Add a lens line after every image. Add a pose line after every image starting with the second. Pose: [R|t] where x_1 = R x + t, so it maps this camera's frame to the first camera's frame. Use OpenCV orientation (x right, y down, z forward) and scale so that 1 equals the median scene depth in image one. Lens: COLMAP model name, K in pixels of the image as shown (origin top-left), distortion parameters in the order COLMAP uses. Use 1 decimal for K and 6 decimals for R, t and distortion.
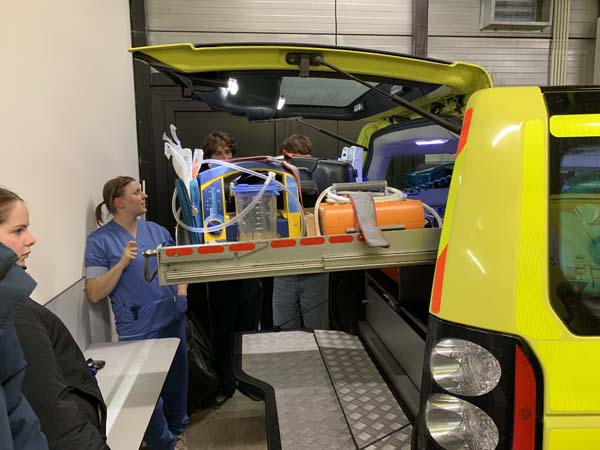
lens RADIAL K [[450.9, 0, 301.0], [0, 450.9, 224.5], [0, 0, 1]] dist [0.048069, 0.007310]
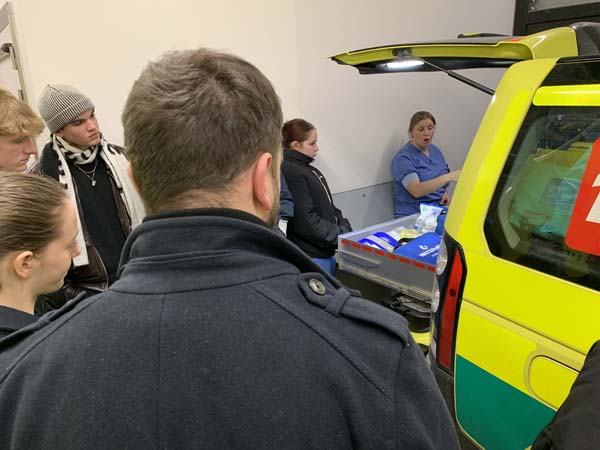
lens RADIAL K [[450.9, 0, 300.1], [0, 450.9, 225.4], [0, 0, 1]] dist [0.048069, 0.007310]
pose [[0.538997, 0.239992, -0.807395, 1.285895], [-0.116958, 0.970589, 0.210422, -0.060686], [0.834148, -0.018986, 0.551214, -0.223602]]
